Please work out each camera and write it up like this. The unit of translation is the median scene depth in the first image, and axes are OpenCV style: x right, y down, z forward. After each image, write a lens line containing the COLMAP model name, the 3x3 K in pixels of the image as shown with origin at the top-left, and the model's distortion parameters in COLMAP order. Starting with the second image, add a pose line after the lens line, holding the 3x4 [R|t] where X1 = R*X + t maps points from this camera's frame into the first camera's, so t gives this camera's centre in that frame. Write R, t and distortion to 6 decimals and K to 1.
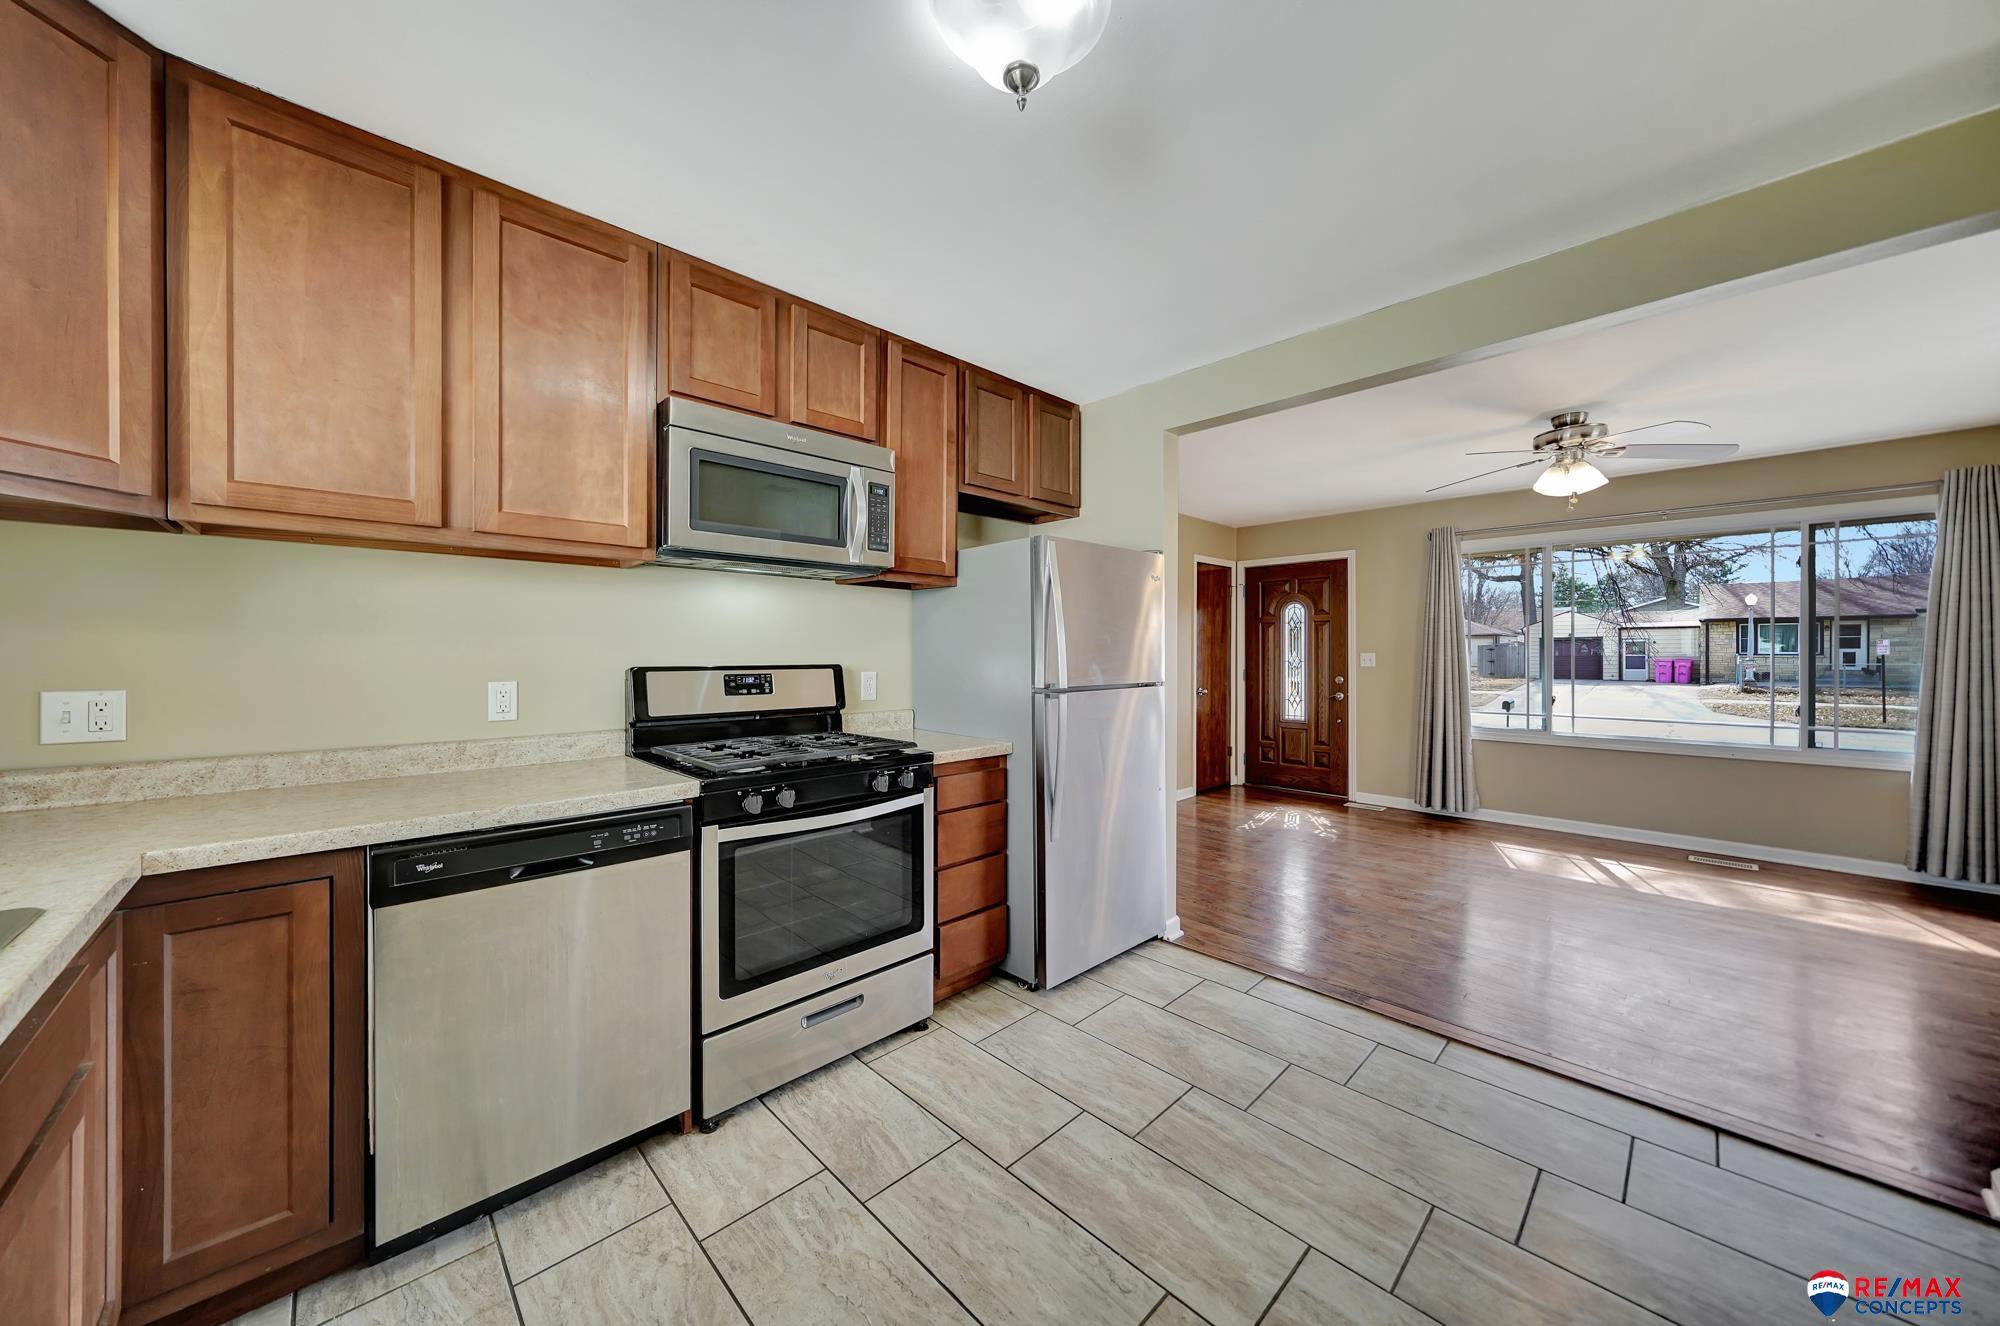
lens RADIAL K [[682.9, 0, 1000.8], [0, 682.9, 658.3], [0, 0, 1]] dist [-0.002934, -0.000101]
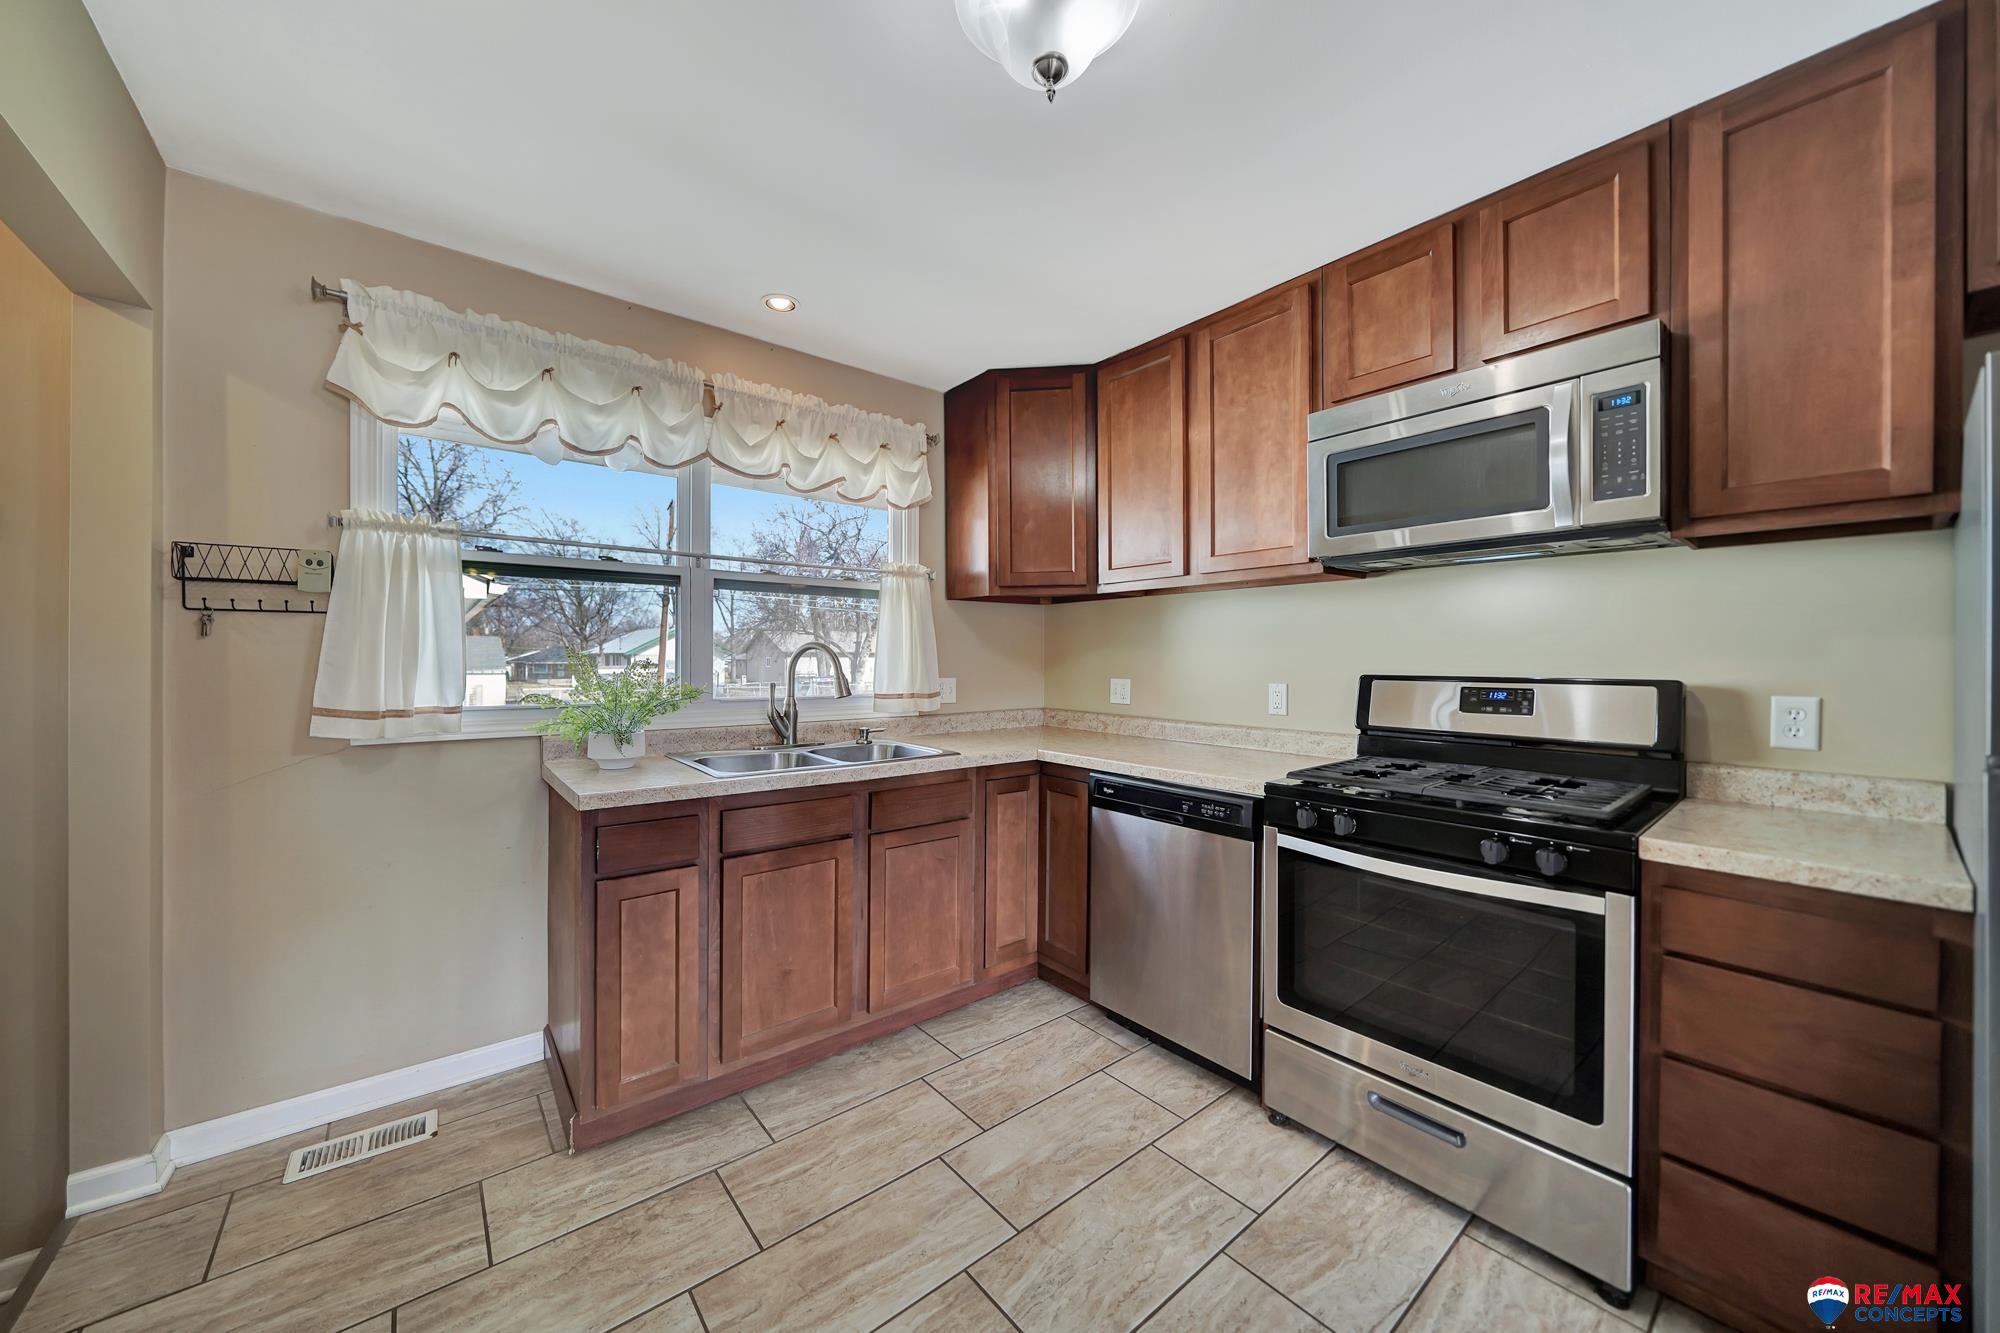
lens RADIAL K [[711.3, 0, 996.7], [0, 711.3, 660.2], [0, 0, 1]] dist [-0.009777, 0.000025]
pose [[-0.079581, 0.000717, -0.996828, 0.597791], [-0.011413, 0.999934, 0.001631, -0.004670], [0.996763, 0.011507, -0.079567, 0.580703]]
